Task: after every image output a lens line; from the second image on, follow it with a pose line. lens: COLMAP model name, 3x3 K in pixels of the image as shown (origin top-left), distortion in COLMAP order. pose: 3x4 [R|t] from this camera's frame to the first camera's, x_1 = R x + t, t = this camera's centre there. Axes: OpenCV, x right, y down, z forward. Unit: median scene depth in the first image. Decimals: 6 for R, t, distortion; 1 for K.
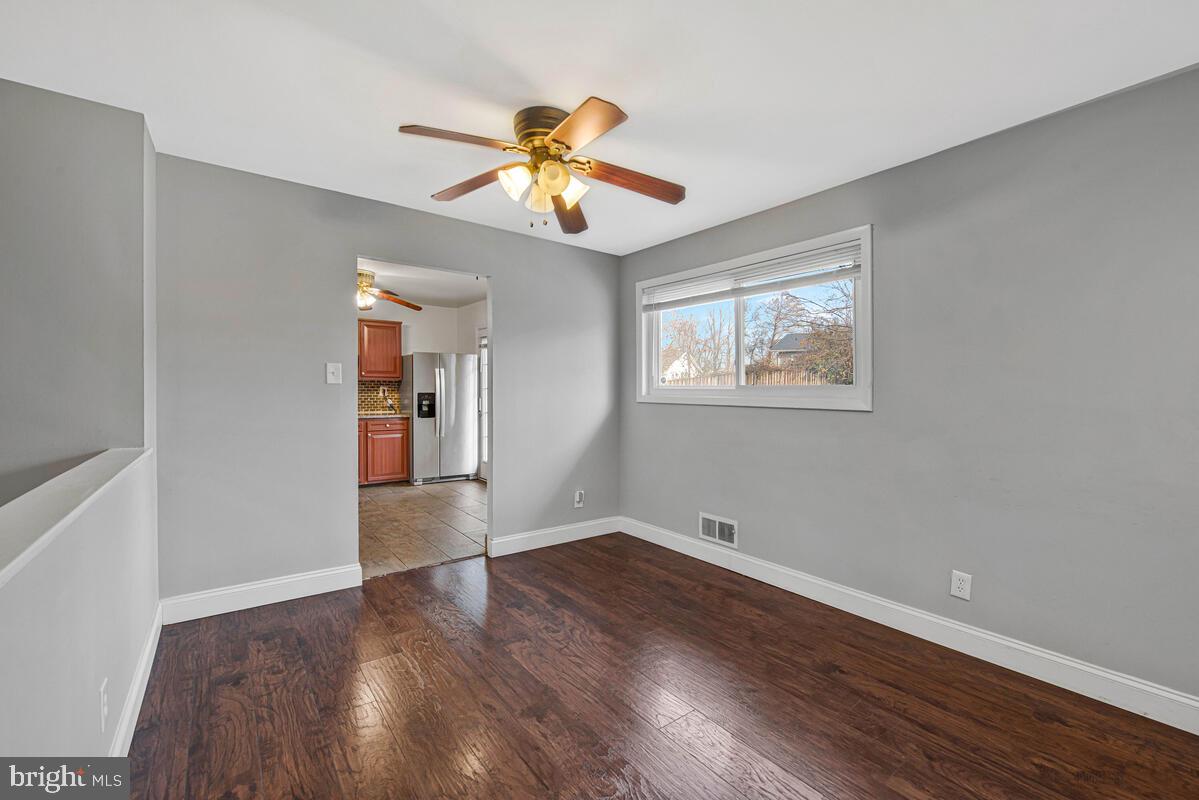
lens RADIAL K [[487.4, 0, 577.7], [0, 487.4, 392.6], [0, 0, 1]] dist [-0.016461, -0.000039]
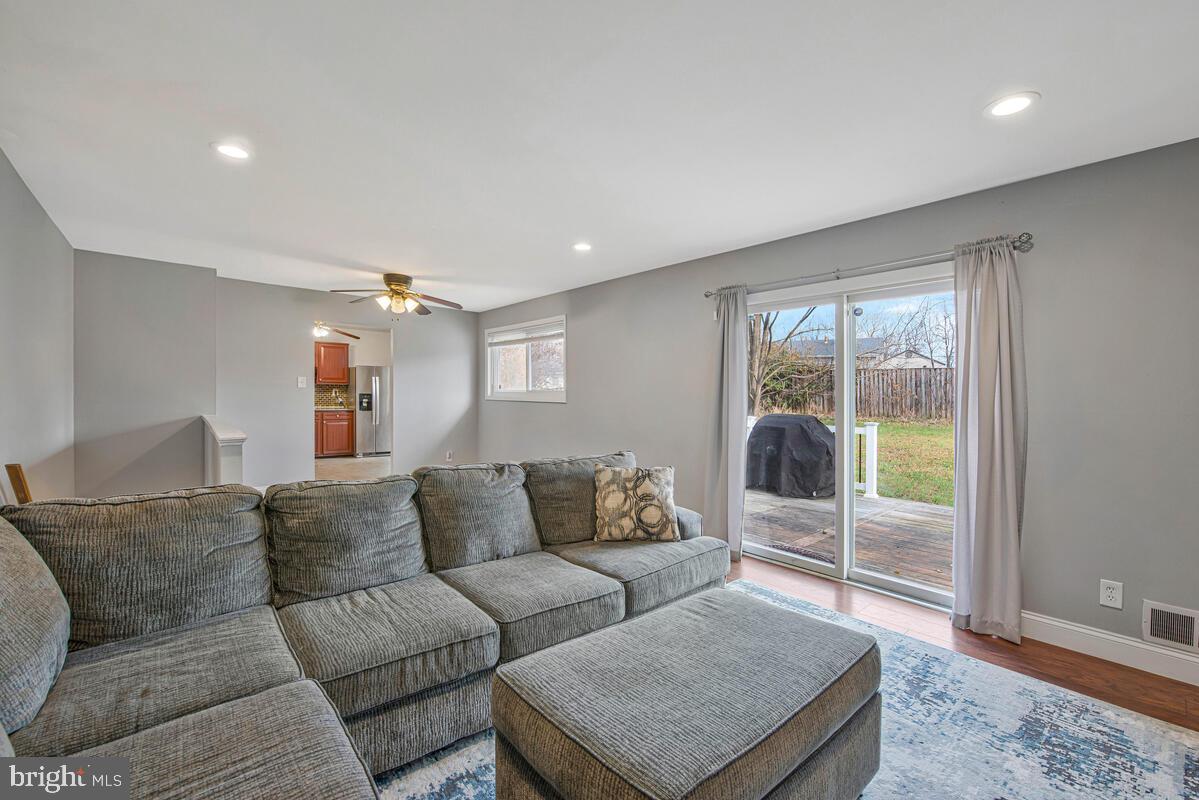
lens RADIAL K [[493.1, 0, 596.5], [0, 493.1, 396.9], [0, 0, 1]] dist [-0.015326, -0.000060]
pose [[0.996116, 0.007411, 0.087740, 0.242643], [-0.007409, 0.999972, -0.000347, 0.005493], [-0.087740, -0.000304, 0.996143, -0.510839]]
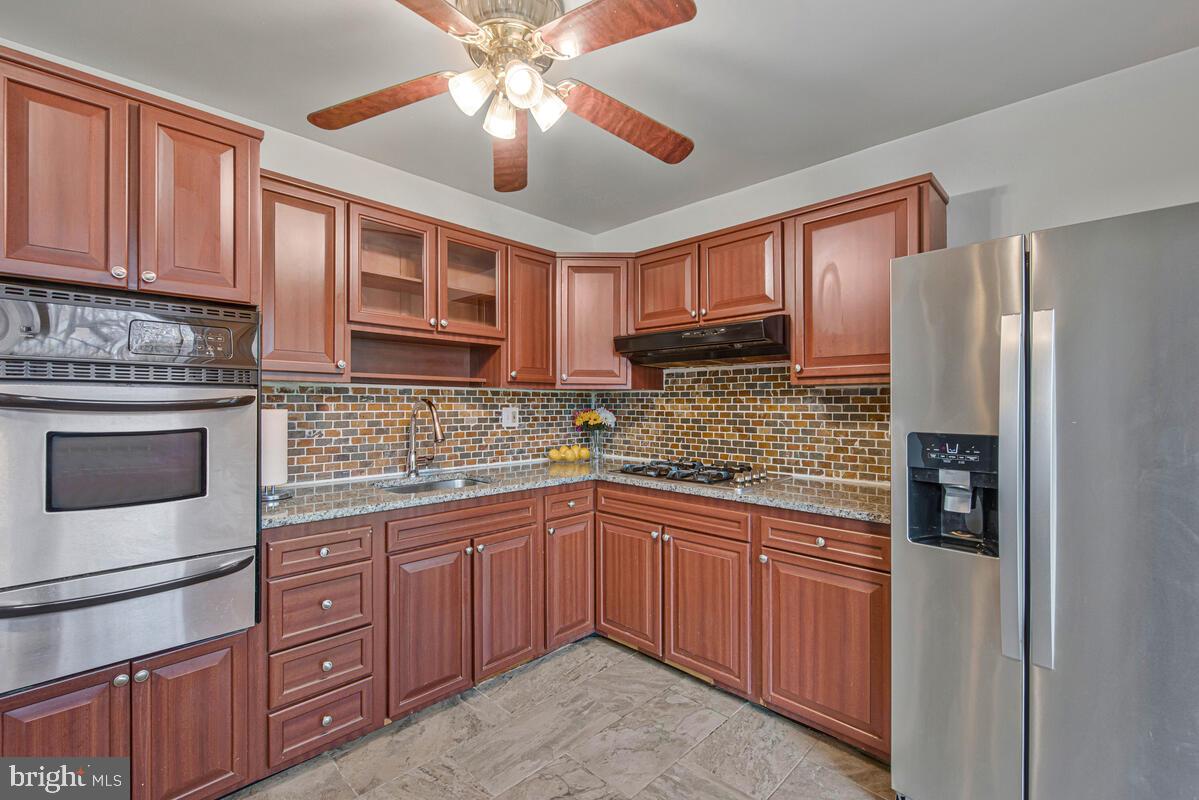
lens RADIAL K [[516.8, 0, 598.3], [0, 516.8, 407.6], [0, 0, 1]] dist [0.000530, -0.000084]
pose [[0.172126, -0.004320, -0.985065, -0.109404], [-0.008641, 0.999945, -0.005895, -0.008631], [0.985037, 0.009527, 0.172079, 0.799721]]
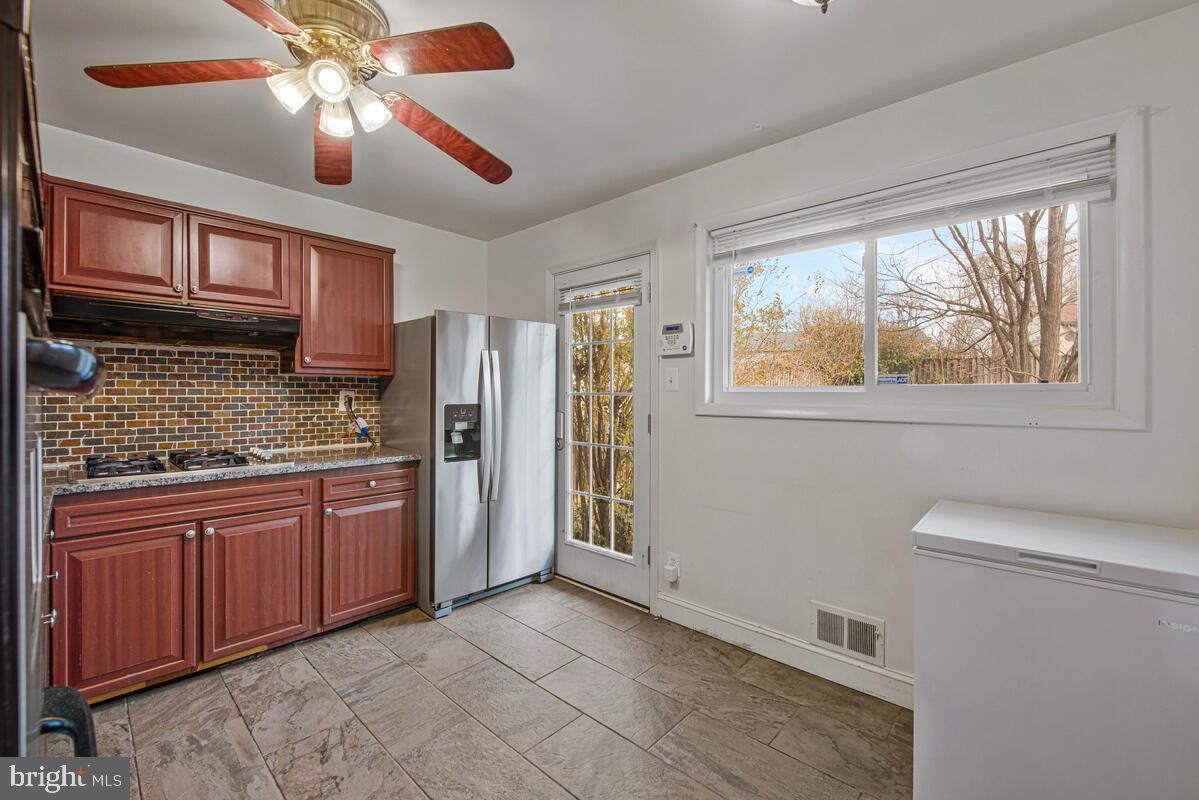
lens RADIAL K [[504.6, 0, 598.4], [0, 504.6, 375.7], [0, 0, 1]] dist [-0.015004, -0.000193]
pose [[0.980723, -0.001564, 0.195395, -0.278967], [0.008708, 0.999324, -0.035707, -0.007800], [-0.195207, 0.036720, 0.980074, 0.524402]]
